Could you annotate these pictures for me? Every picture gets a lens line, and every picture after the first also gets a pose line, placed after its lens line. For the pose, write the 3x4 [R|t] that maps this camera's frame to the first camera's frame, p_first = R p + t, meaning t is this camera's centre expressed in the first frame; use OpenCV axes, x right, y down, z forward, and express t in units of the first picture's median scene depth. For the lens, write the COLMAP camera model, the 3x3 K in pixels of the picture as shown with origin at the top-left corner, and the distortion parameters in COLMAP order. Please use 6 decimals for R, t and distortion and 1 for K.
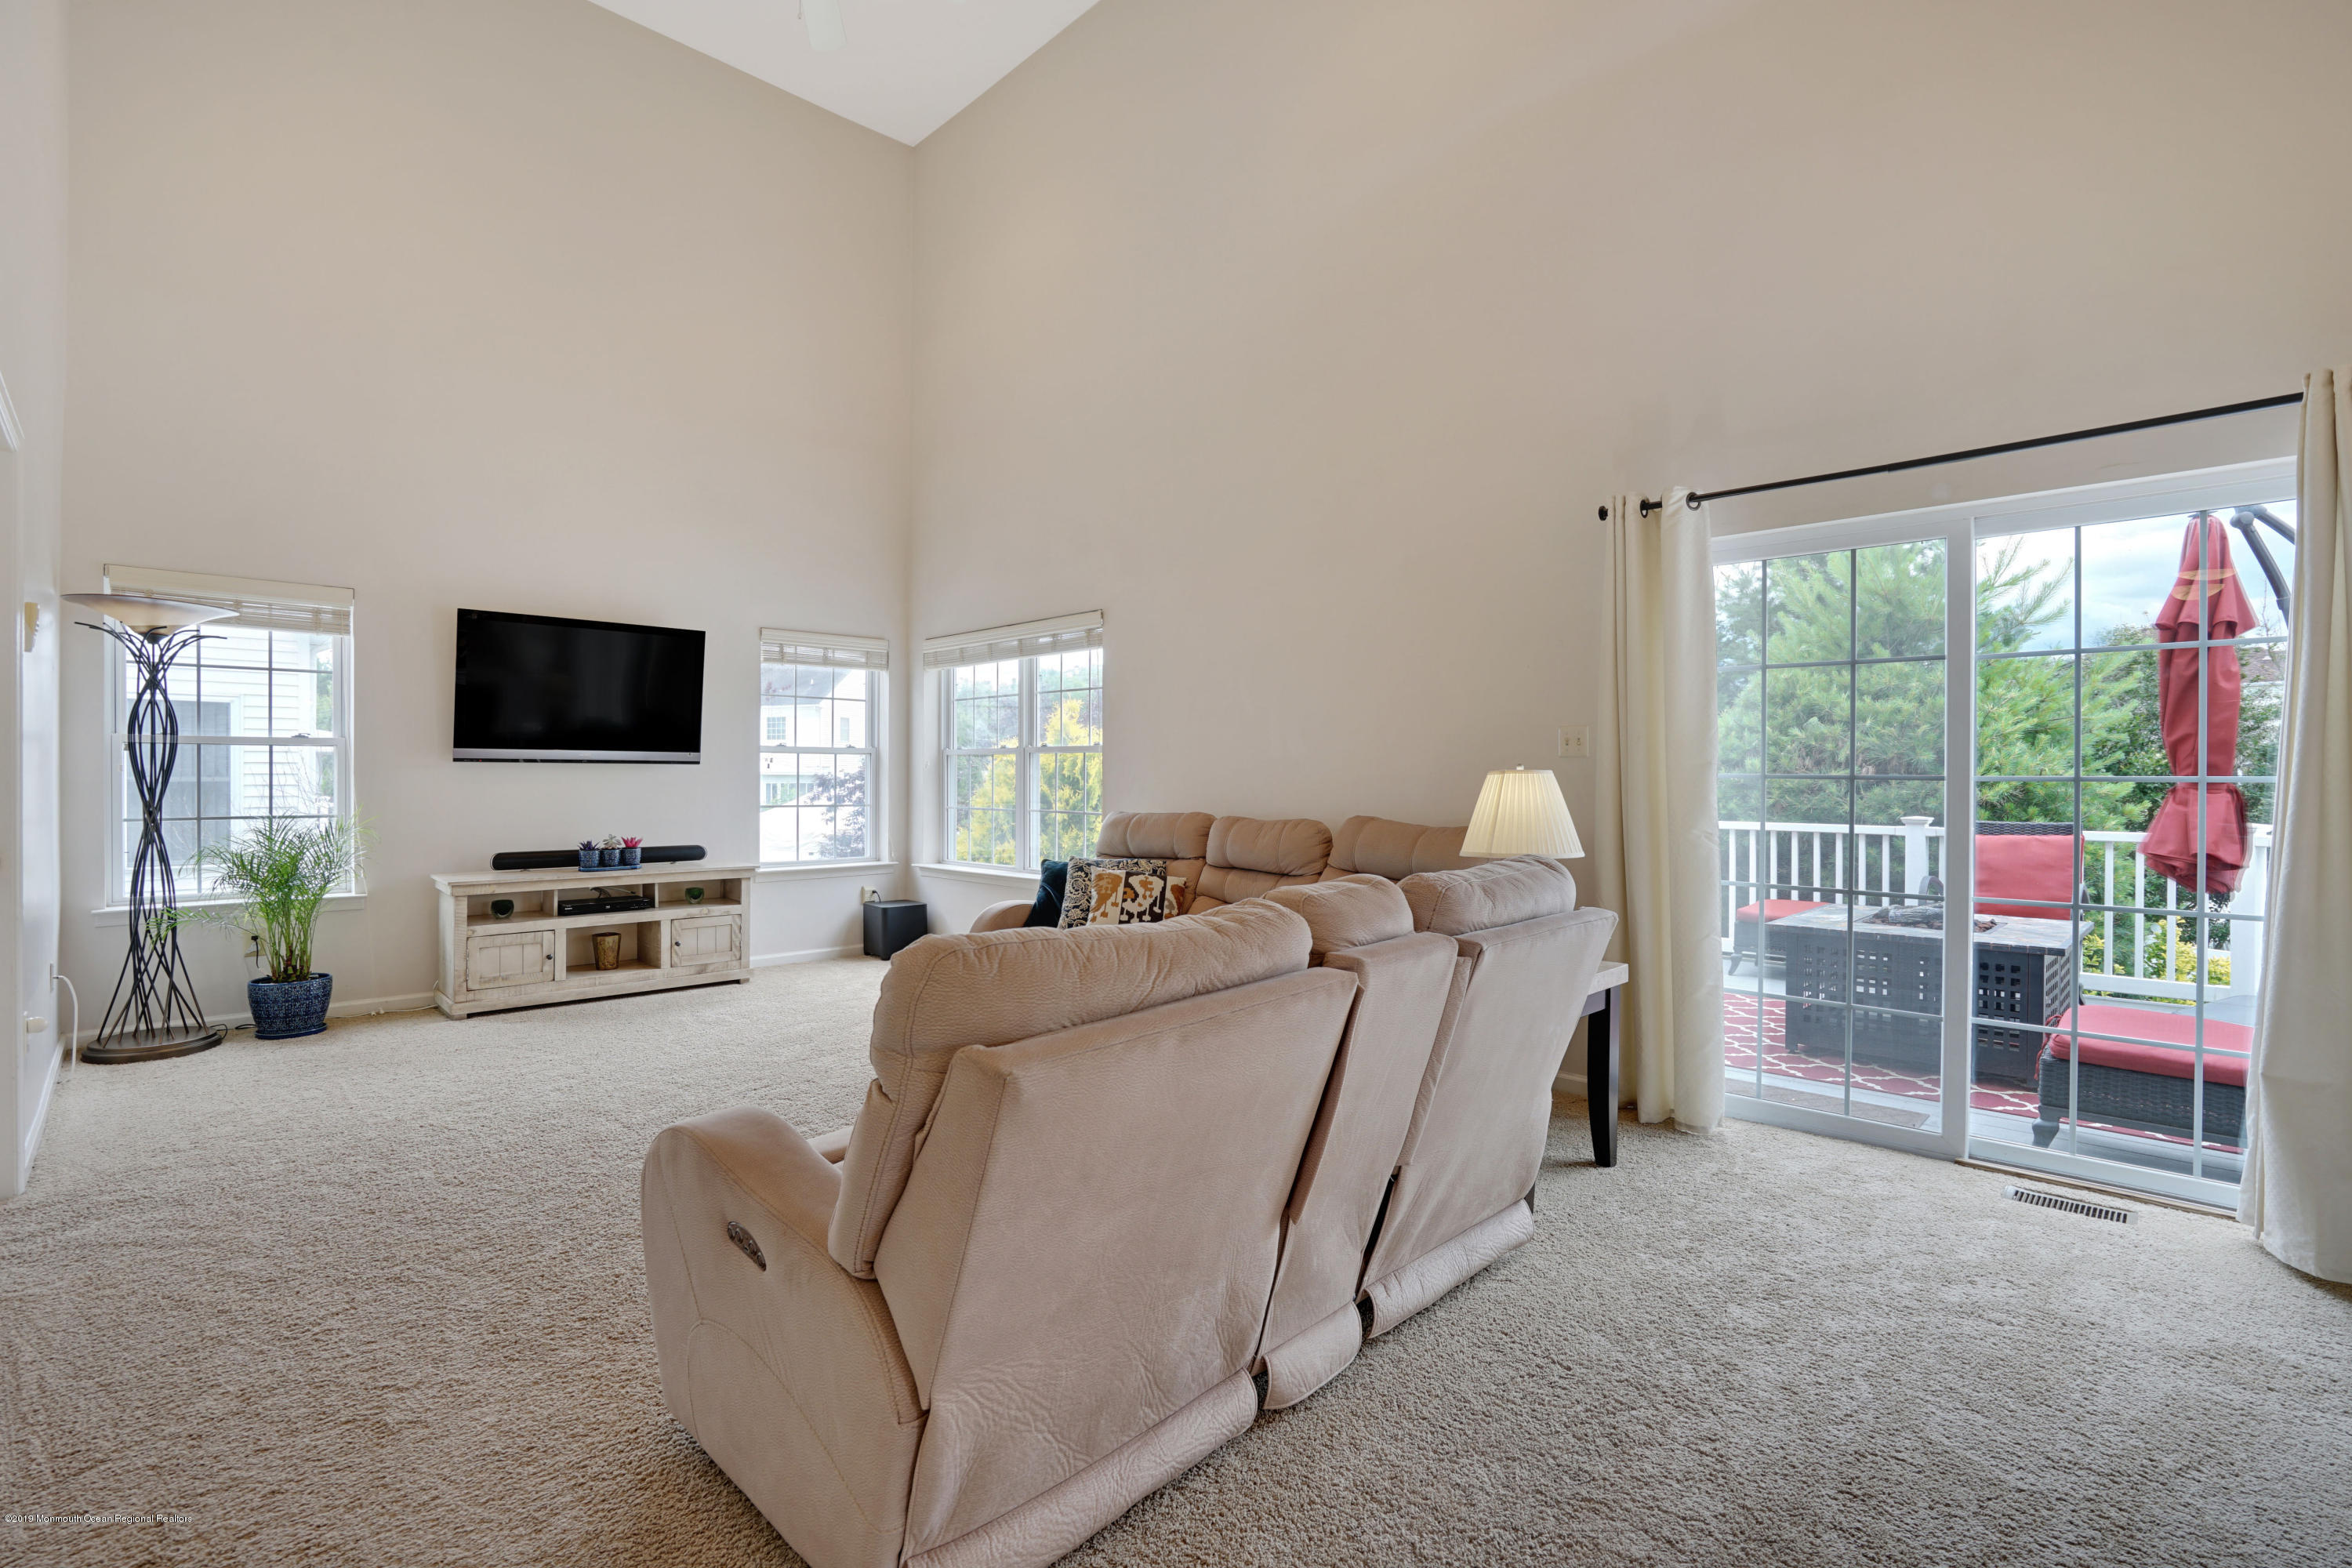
lens RADIAL K [[1105.0, 0, 1179.5], [0, 1105.0, 788.6], [0, 0, 1]] dist [-0.028899, 0.009747]
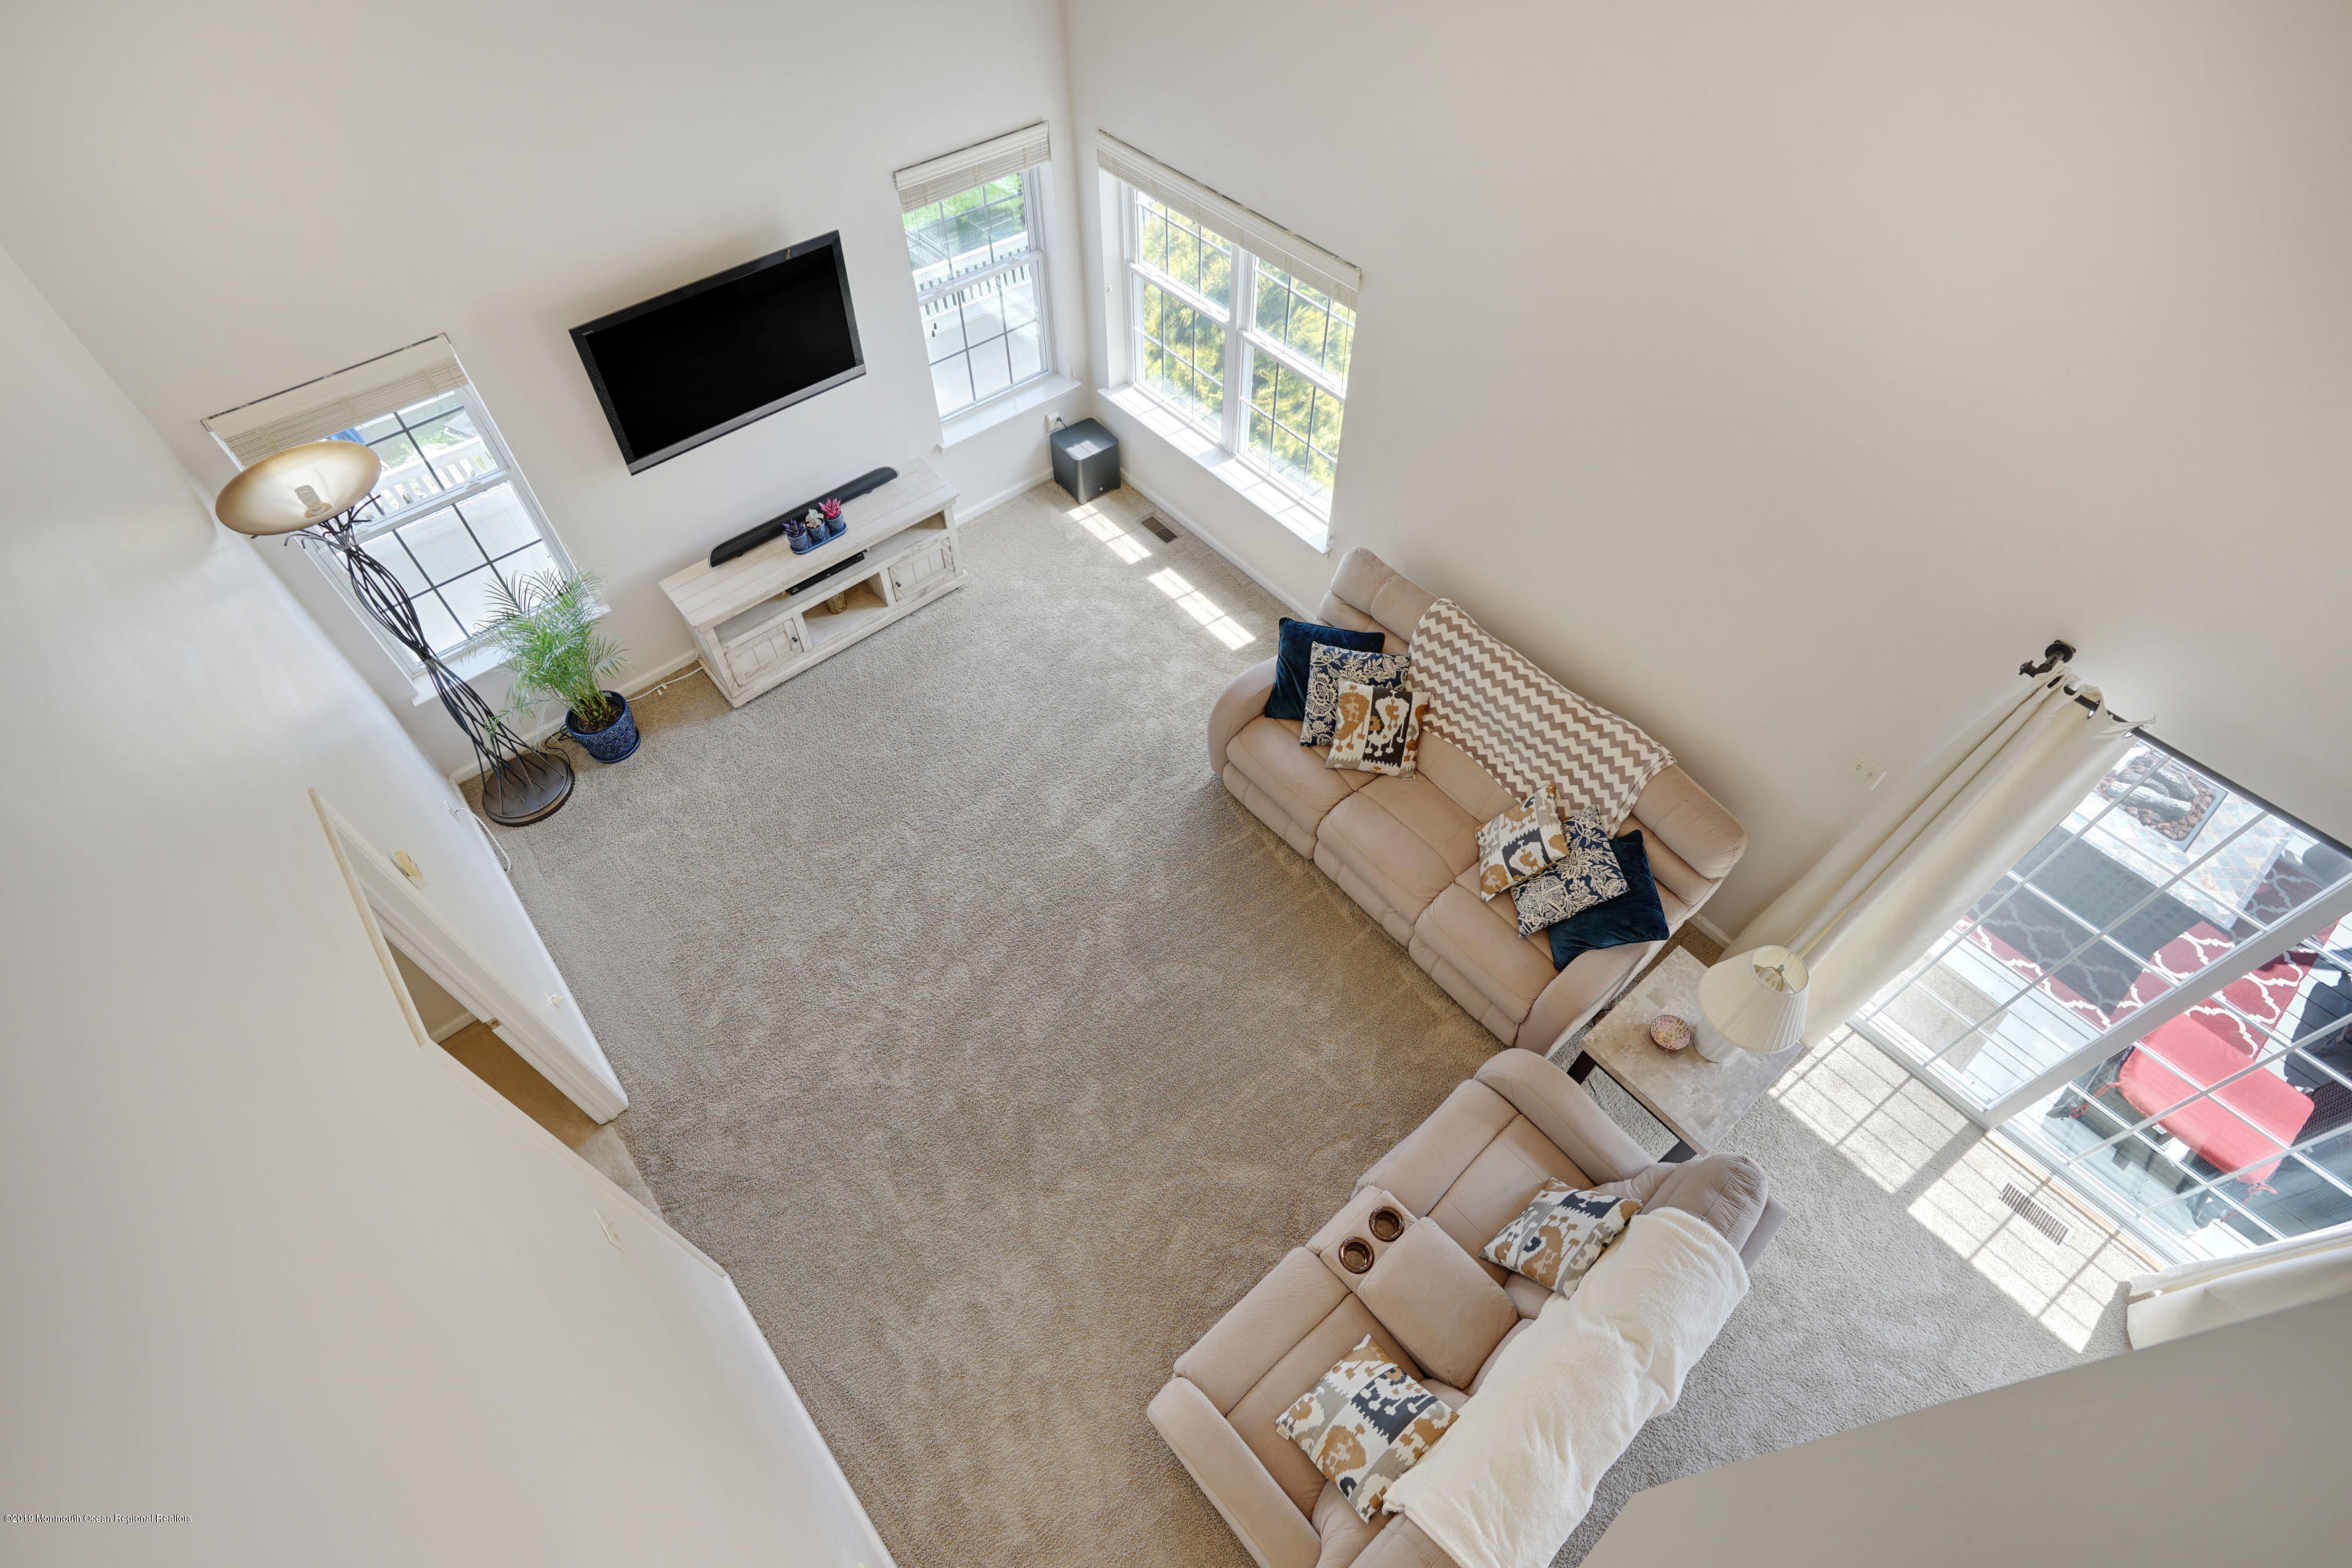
lens RADIAL K [[1105.0, 0, 1168.3], [0, 1105.0, 783.3], [0, 0, 1]] dist [-0.028899, 0.009747]
pose [[0.997118, 0.054811, -0.052455, -0.174098], [0.007869, 0.612962, 0.790073, -0.659206], [0.075458, -0.788209, 0.610764, 0.304248]]
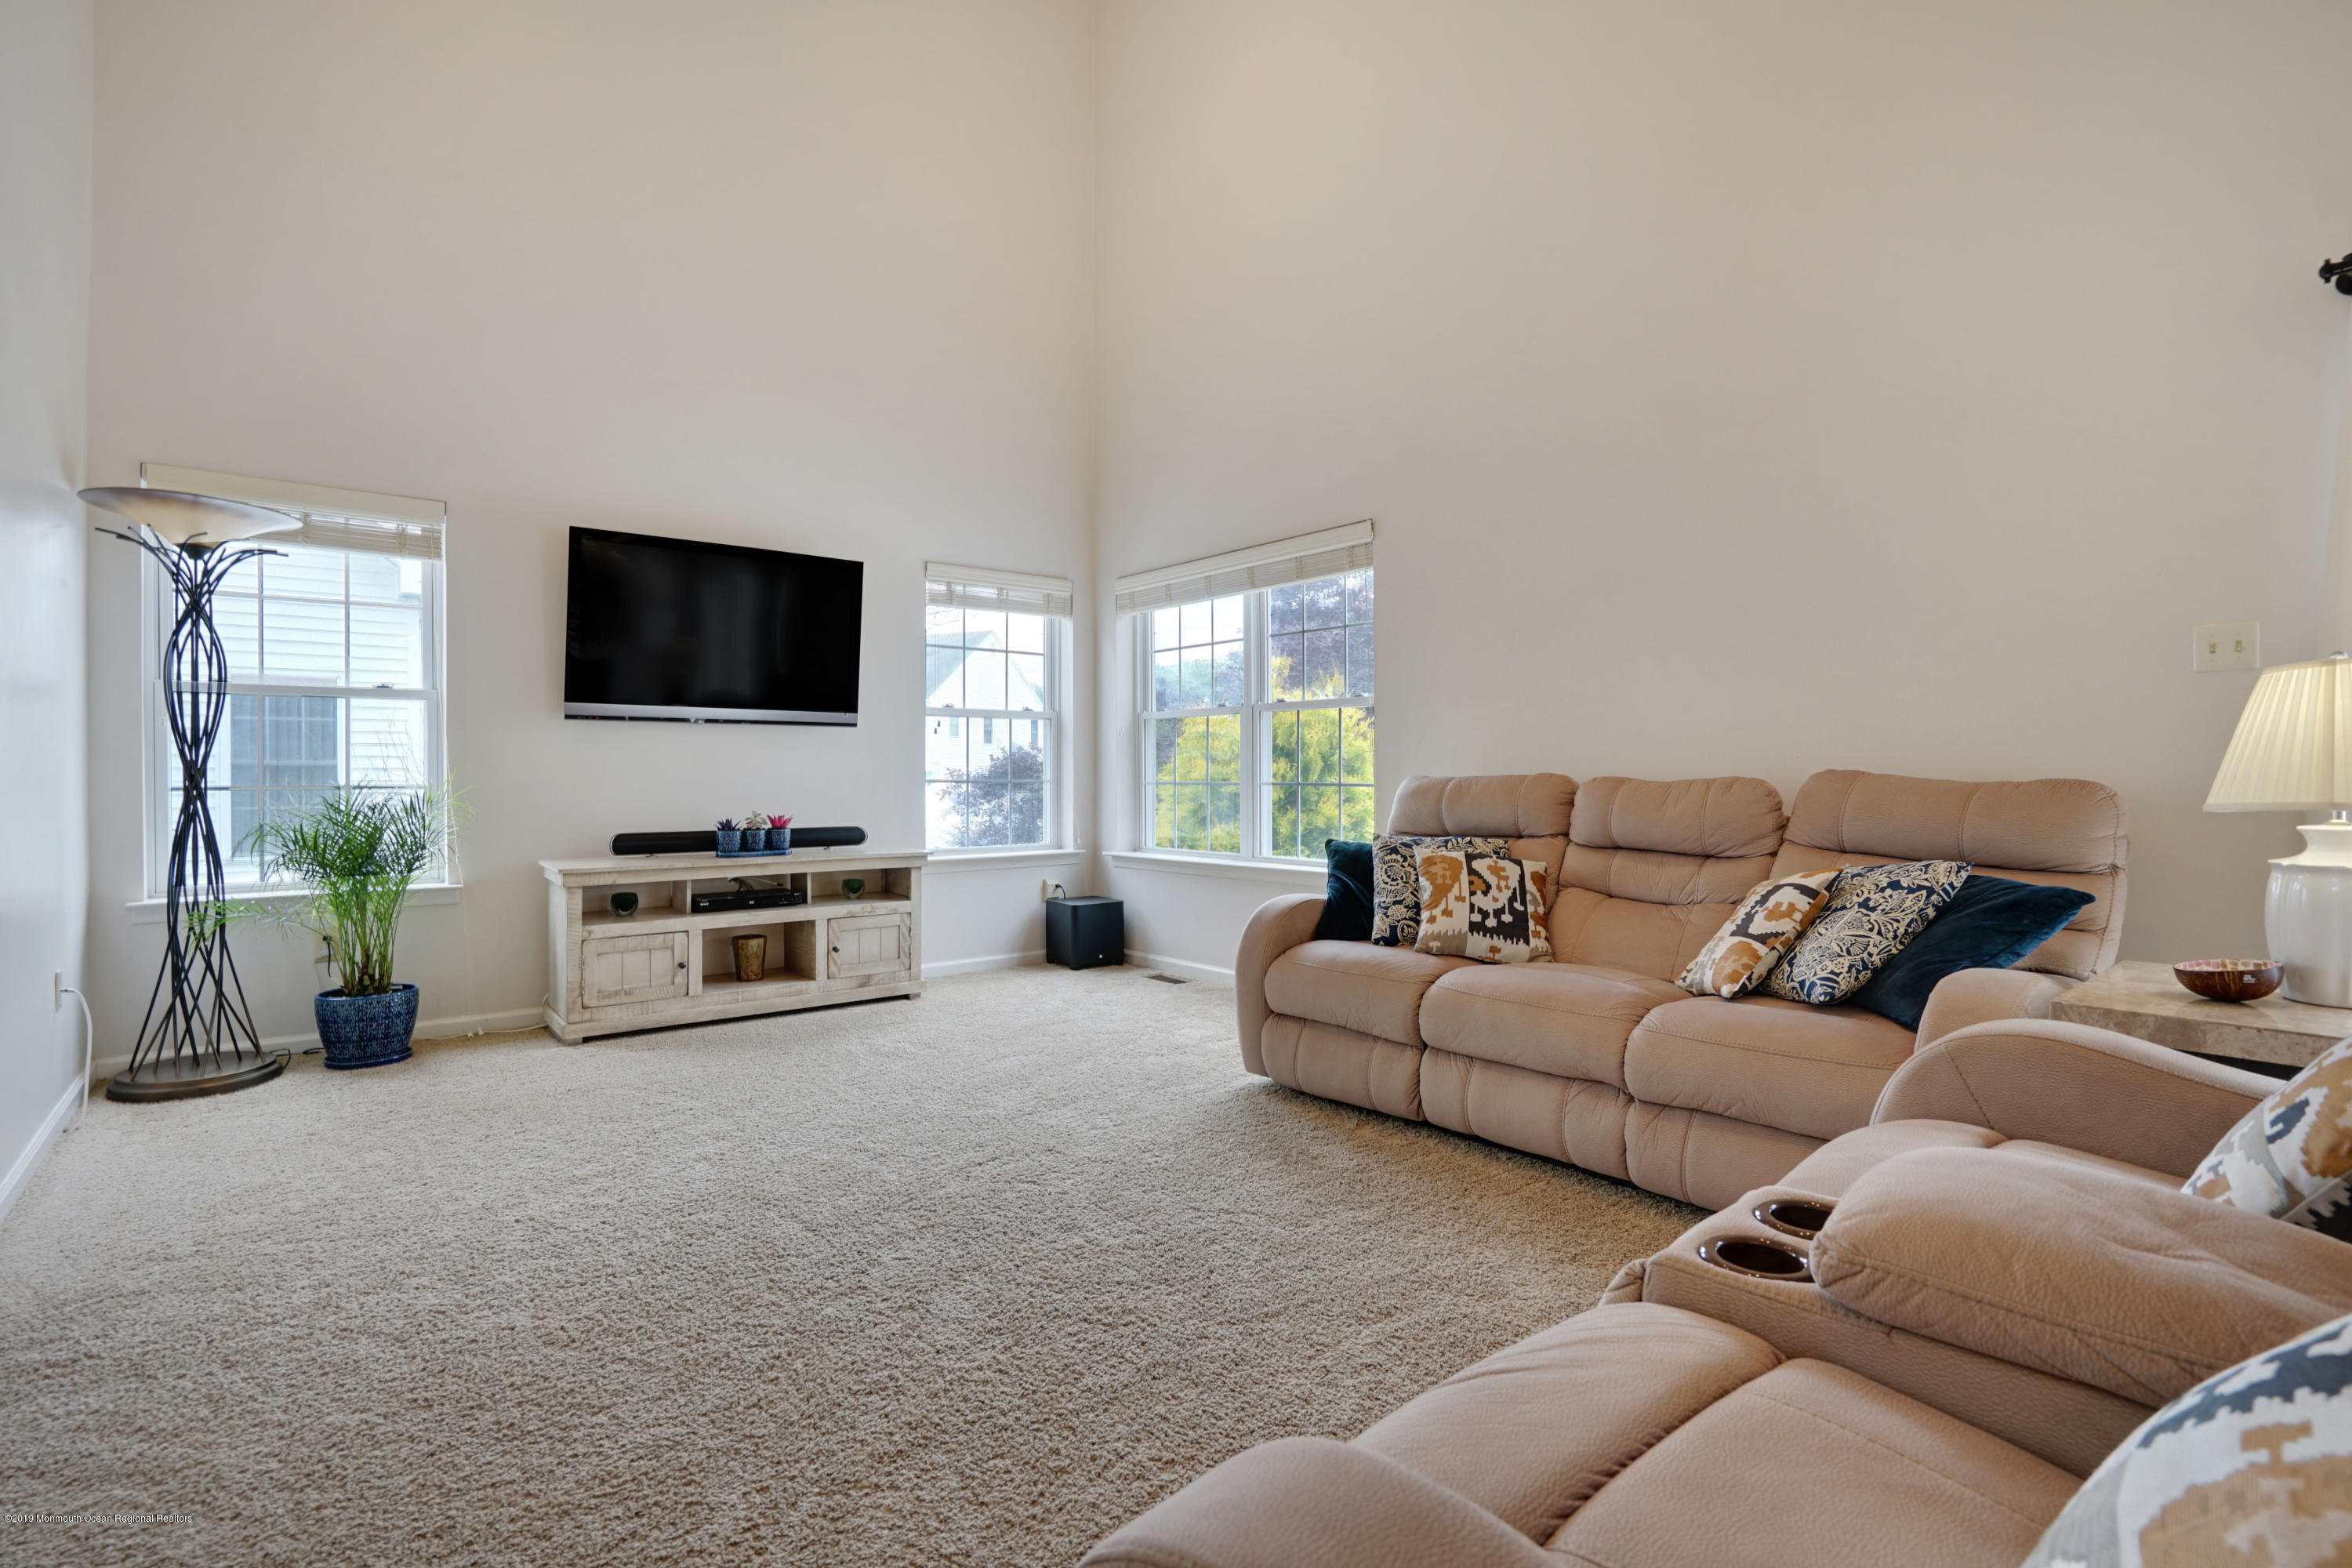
lens RADIAL K [[1105.0, 0, 1174.0], [0, 1105.0, 788.9], [0, 0, 1]] dist [-0.028899, 0.009747]
pose [[0.996424, -0.004582, -0.084365, -0.173115], [0.004489, 0.999989, -0.001293, 0.032941], [0.084370, 0.000909, 0.996434, 0.269466]]
